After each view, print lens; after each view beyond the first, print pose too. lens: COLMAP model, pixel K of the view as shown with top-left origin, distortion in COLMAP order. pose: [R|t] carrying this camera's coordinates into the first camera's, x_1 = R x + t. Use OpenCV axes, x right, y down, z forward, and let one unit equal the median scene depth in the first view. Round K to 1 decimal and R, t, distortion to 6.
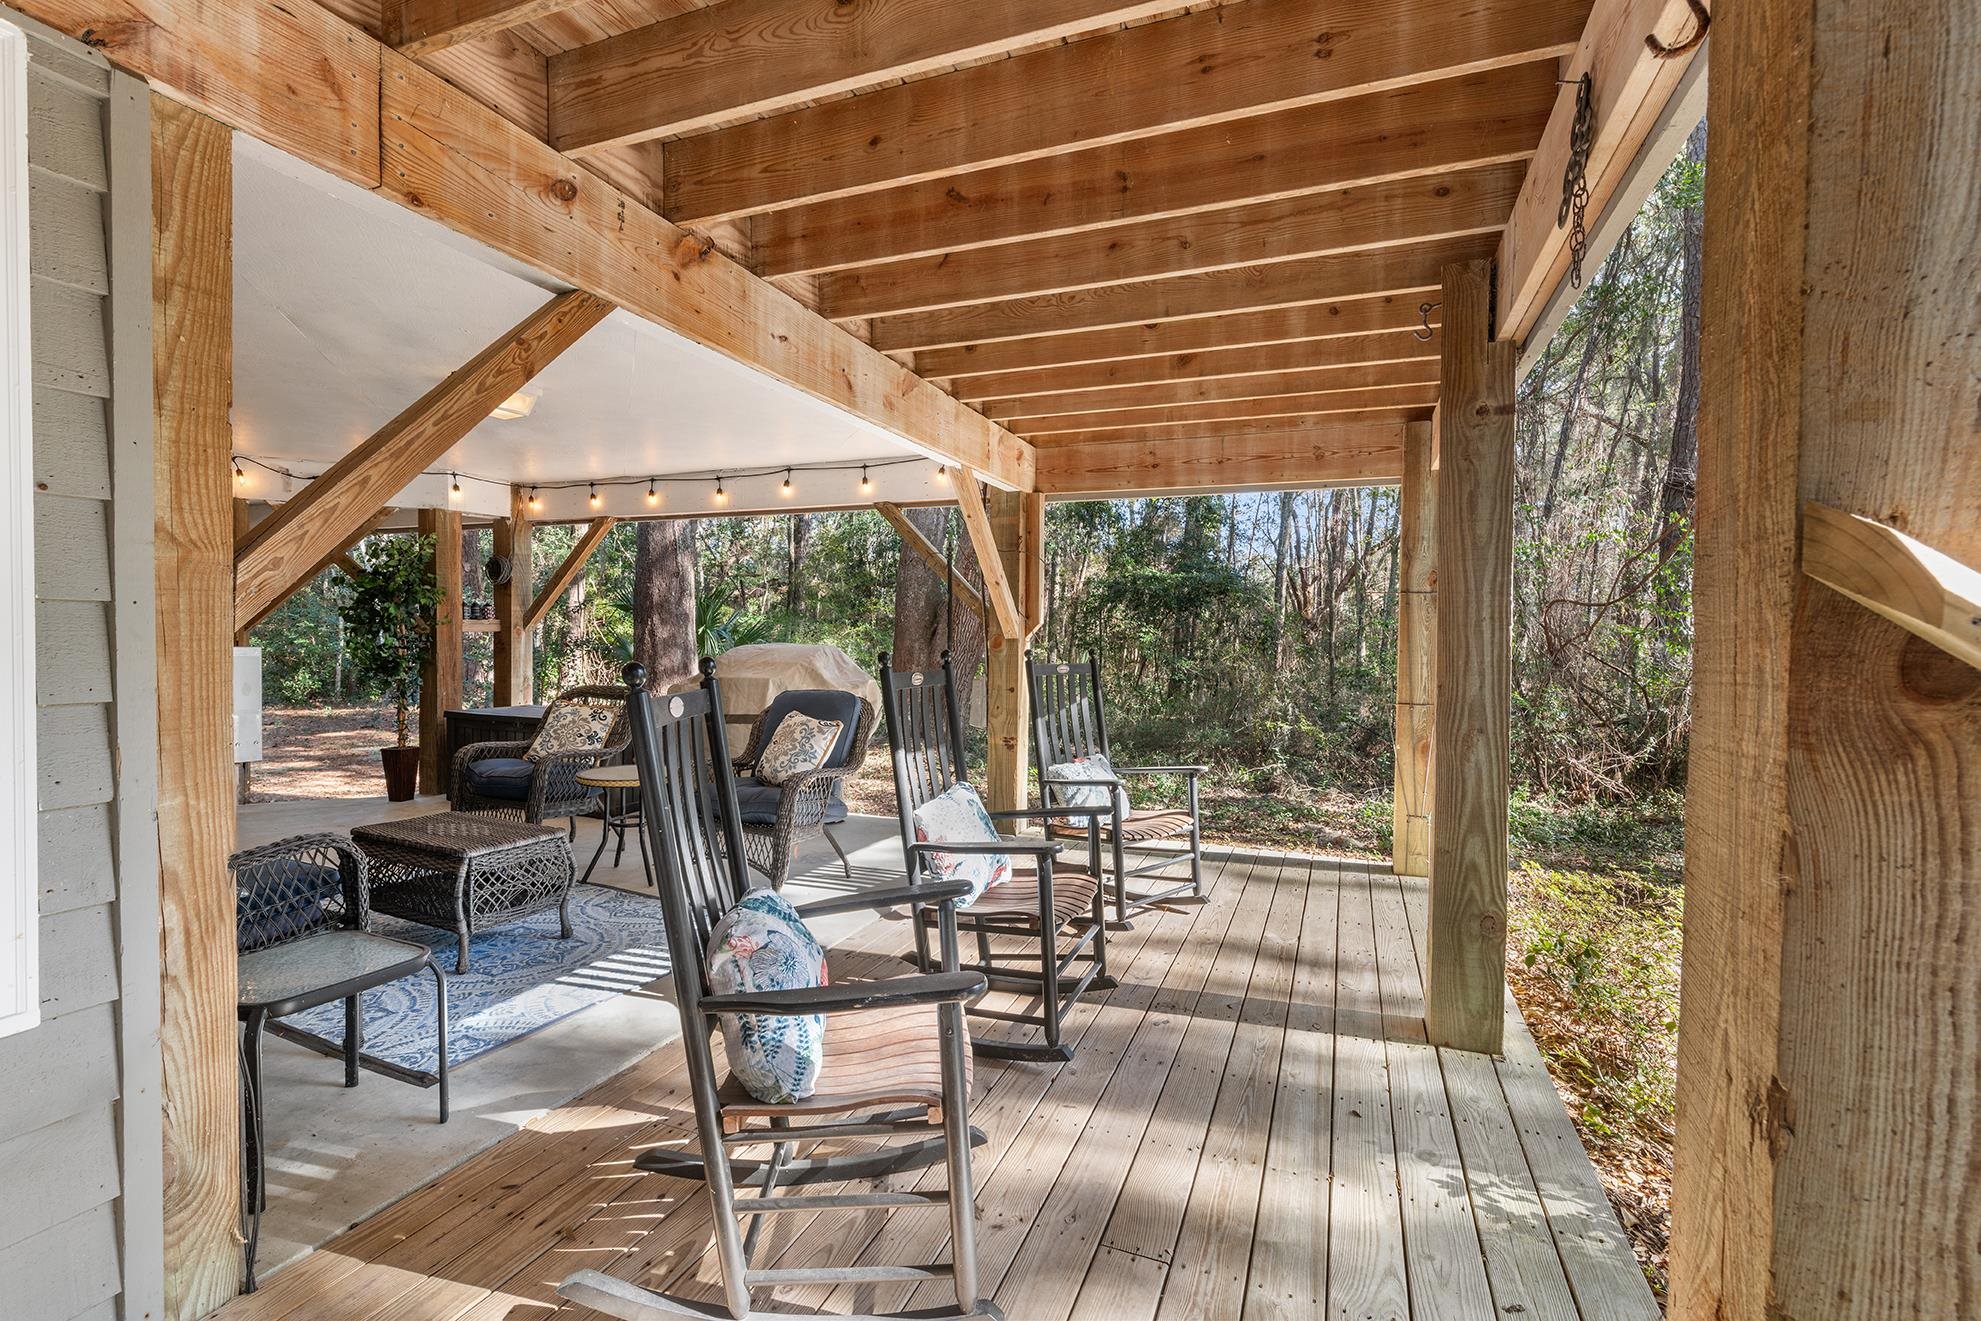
lens RADIAL K [[895.9, 0, 990.5], [0, 895.9, 660.5], [0, 0, 1]] dist [0.020230, -0.000100]
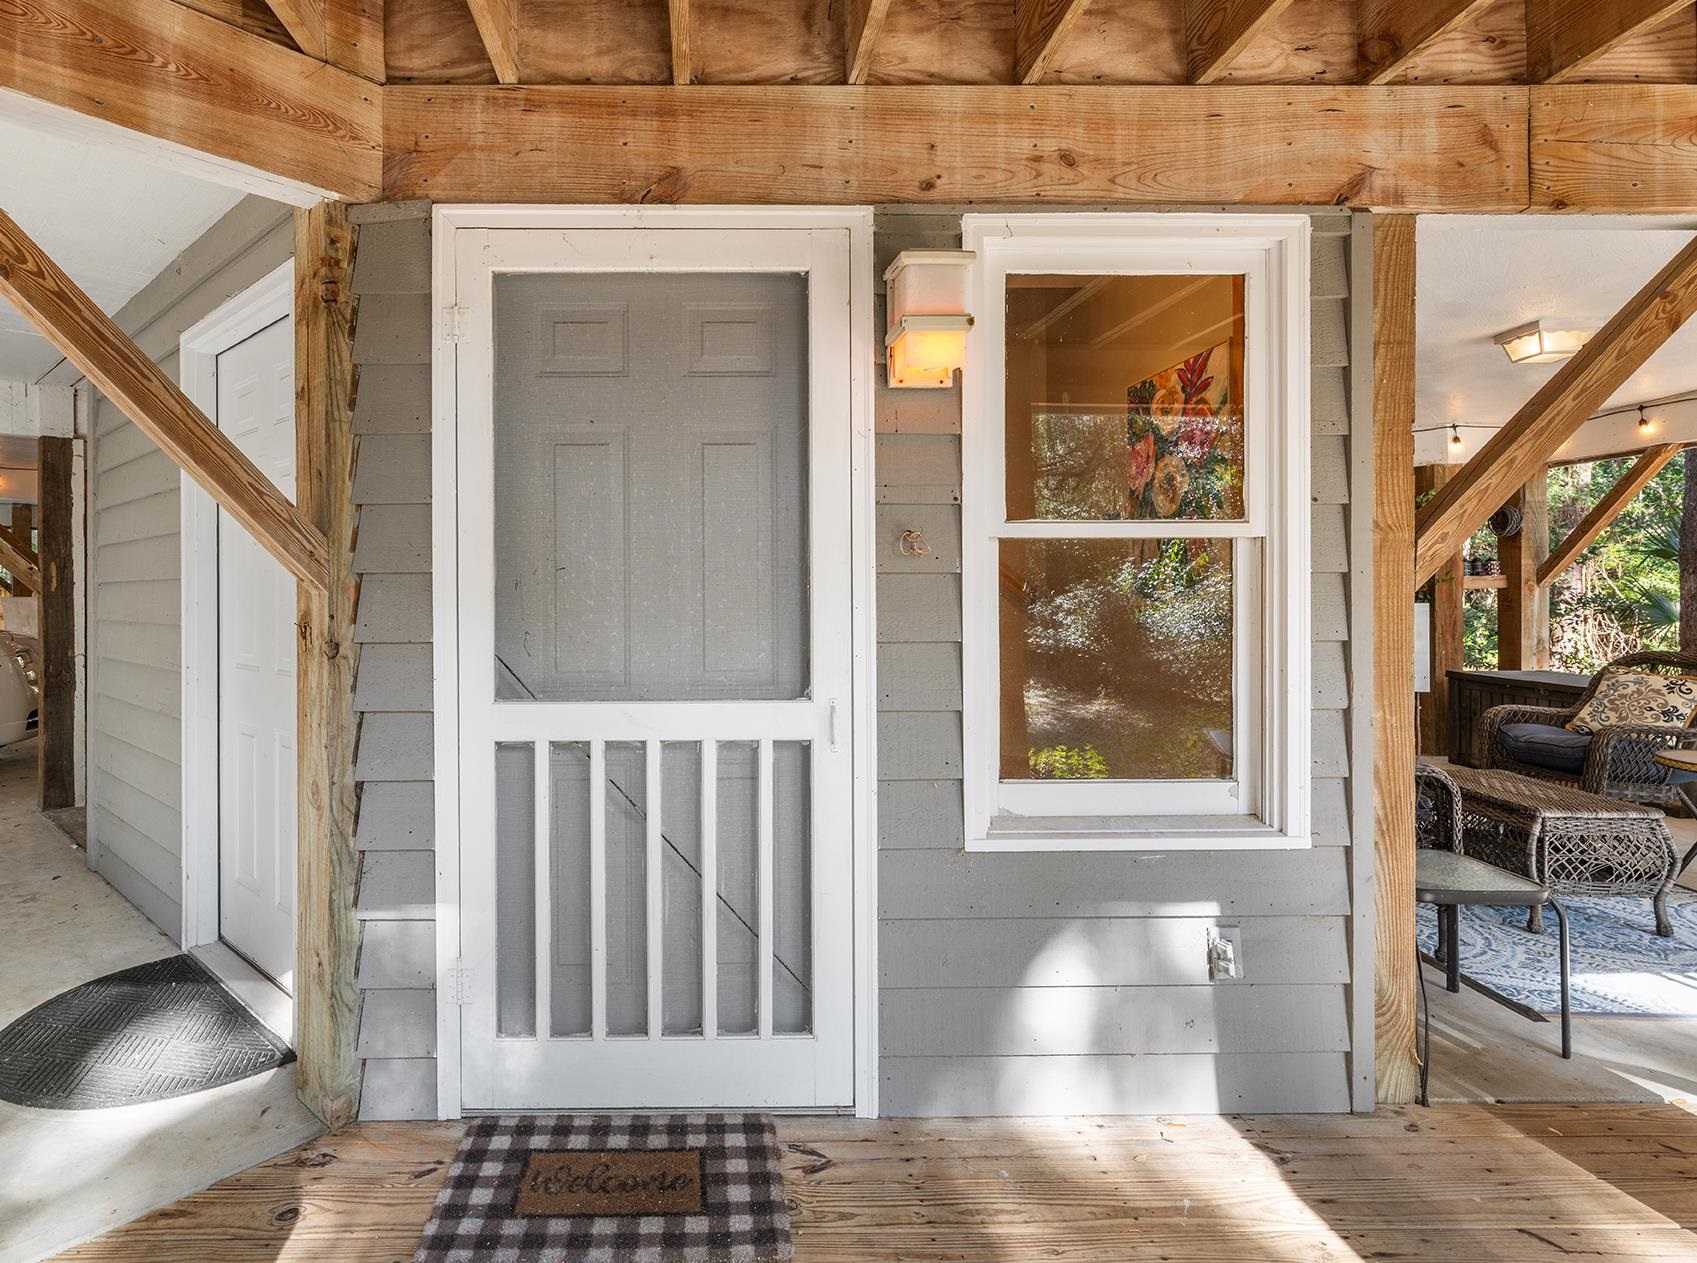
lens RADIAL K [[902.1, 0, 714.7], [0, 902.1, 588.6], [0, 0, 1]] dist [0.000795, -0.000316]
pose [[0.378386, -0.013876, -0.925544, -0.003430], [-0.016718, 0.999622, -0.021822, 0.007071], [0.925497, 0.023731, 0.378011, -0.326965]]
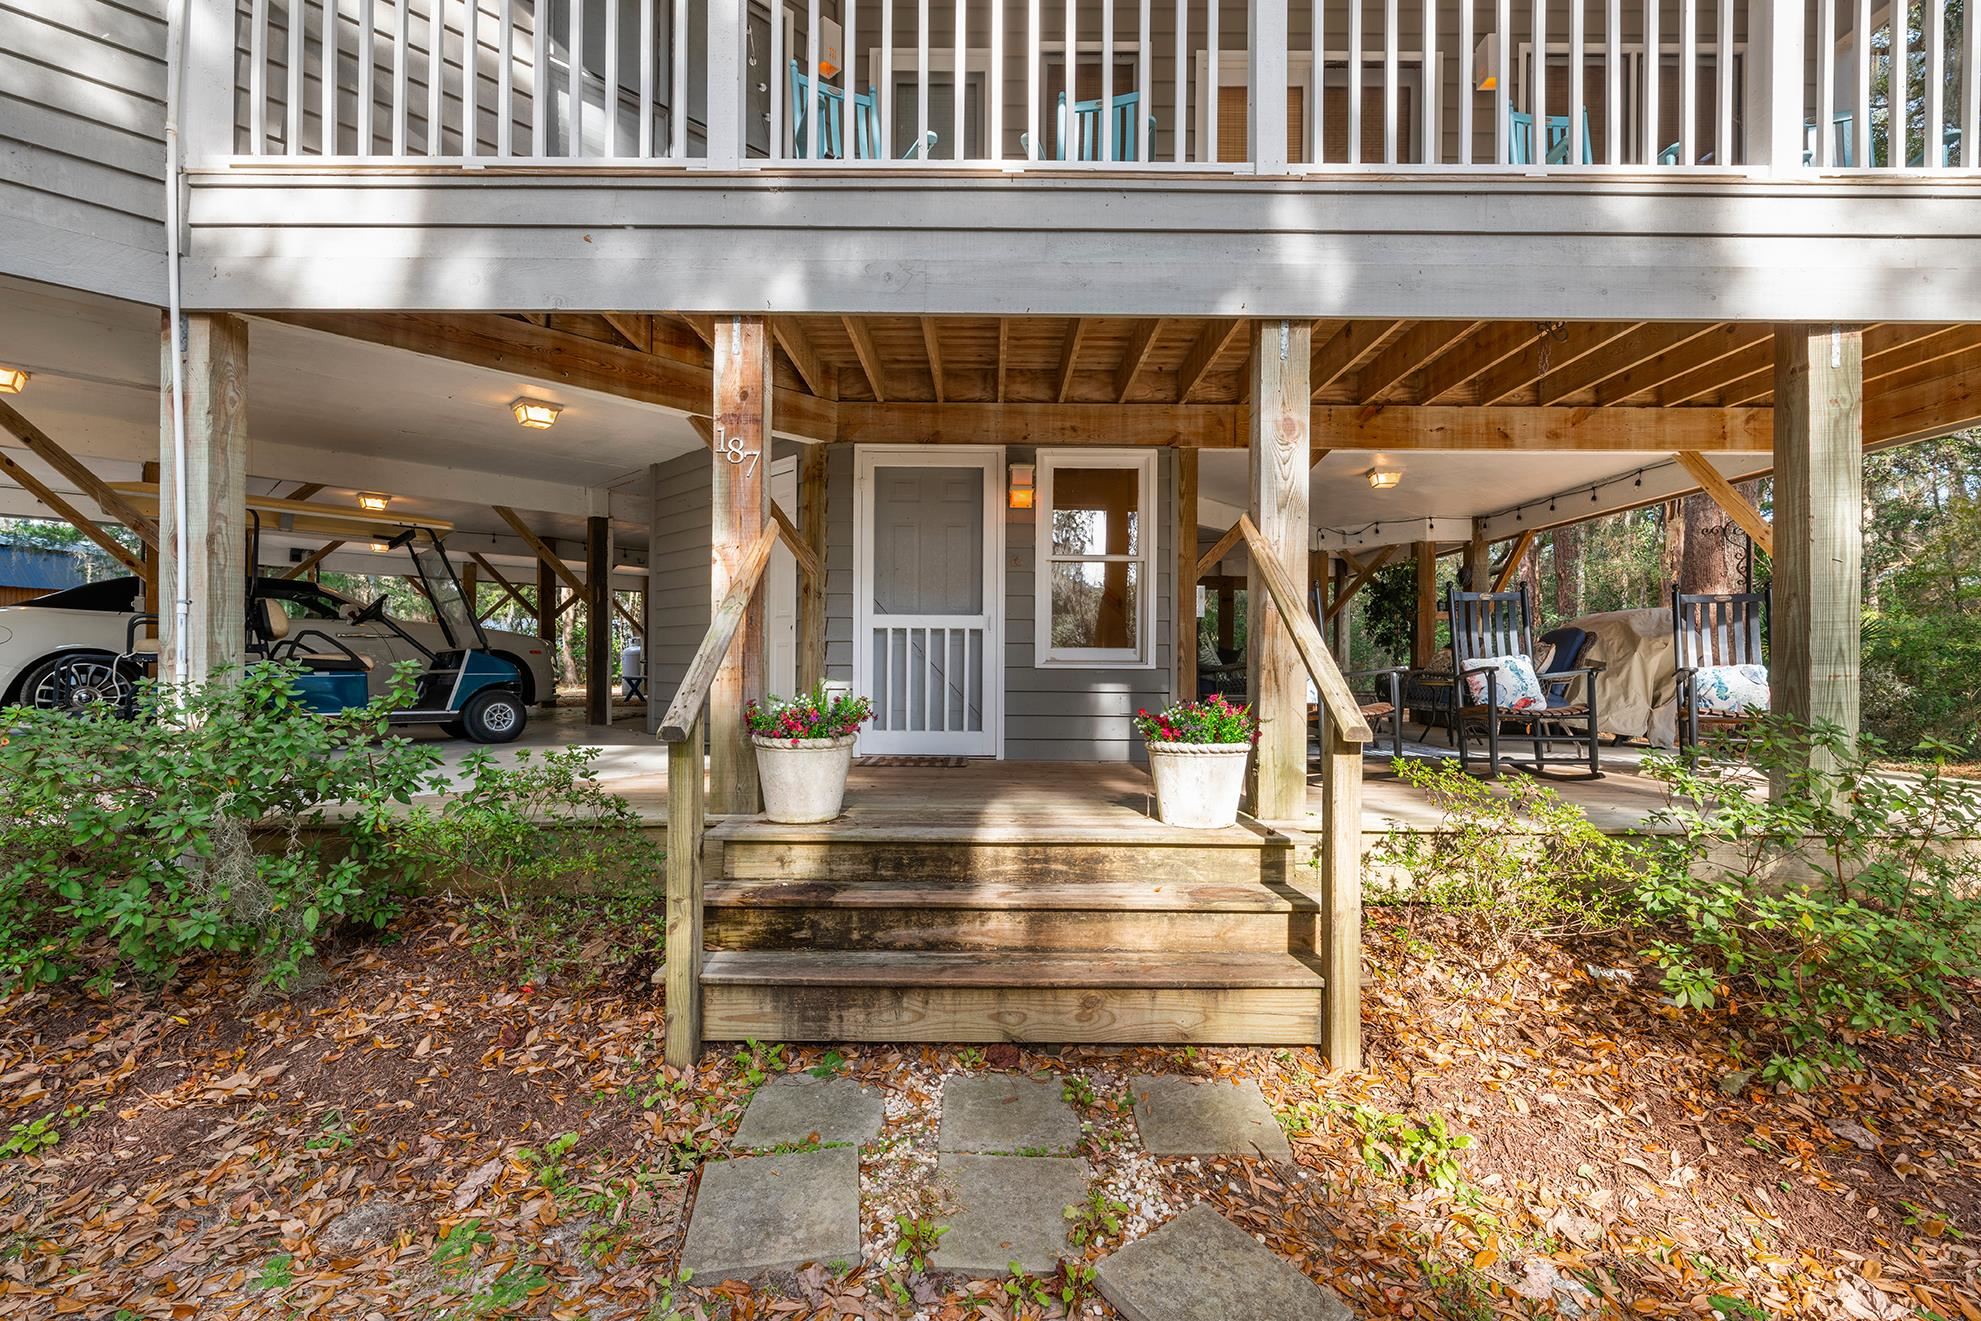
lens RADIAL K [[895.9, 0, 990.5], [0, 895.9, 660.5], [0, 0, 1]] dist [0.020230, -0.000100]
pose [[0.367033, -0.015253, -0.930083, 1.722442], [-0.028872, 0.999197, -0.027780, 0.318474], [0.929760, 0.037049, 0.366298, -0.850288]]
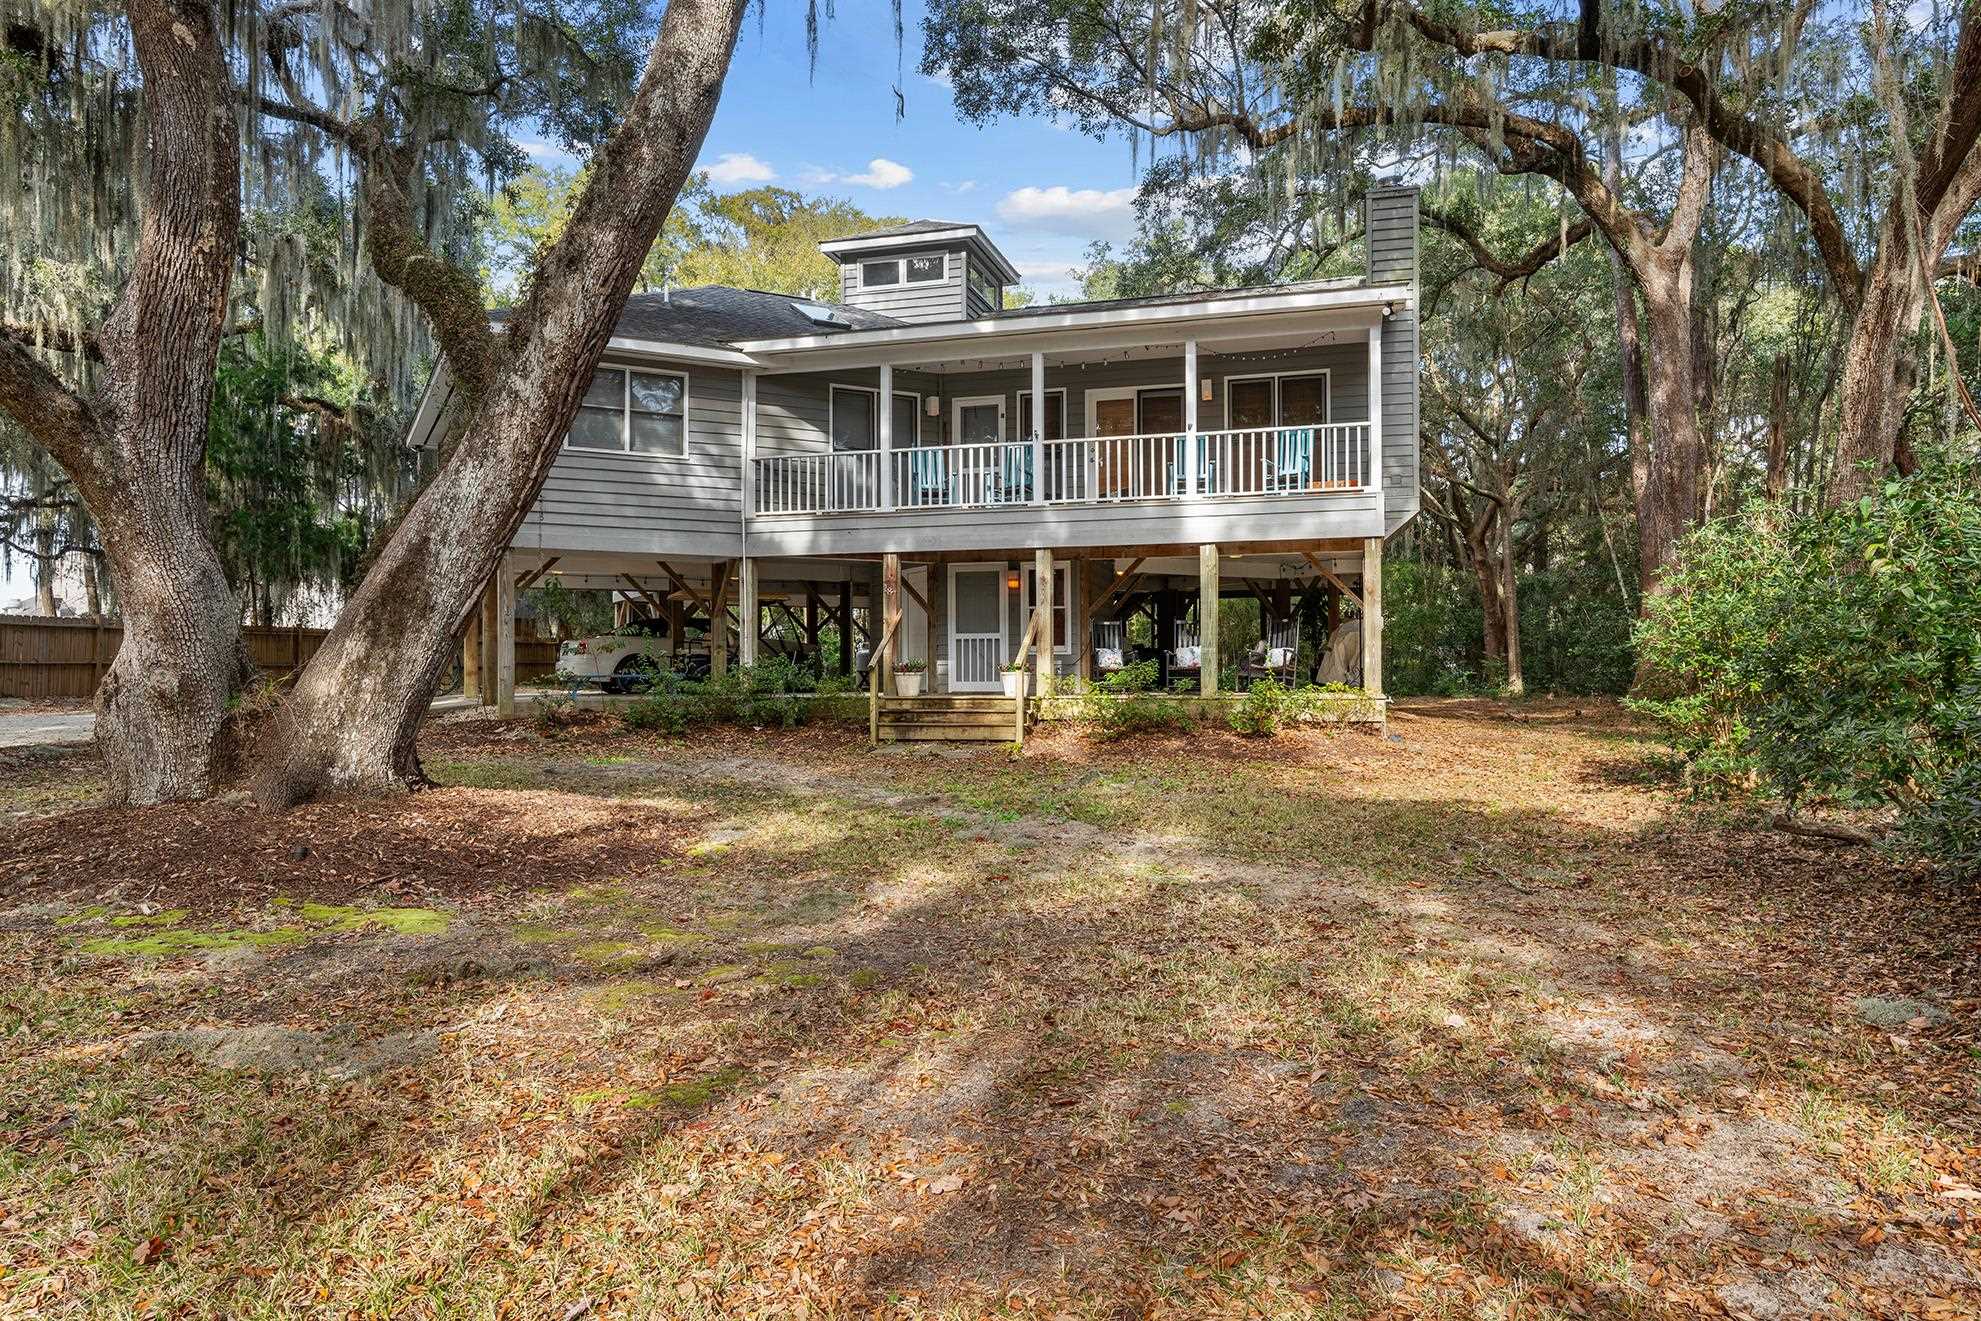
lens RADIAL K [[1266.2, 0, 990.5], [0, 1266.2, 660.5], [0, 0, 1]] dist [-0.000026, -0.000010]
pose [[0.094423, -0.023334, -0.995259, 8.358288], [-0.021881, 0.999435, -0.025508, 0.541428], [0.995292, 0.024186, 0.093859, -0.798651]]
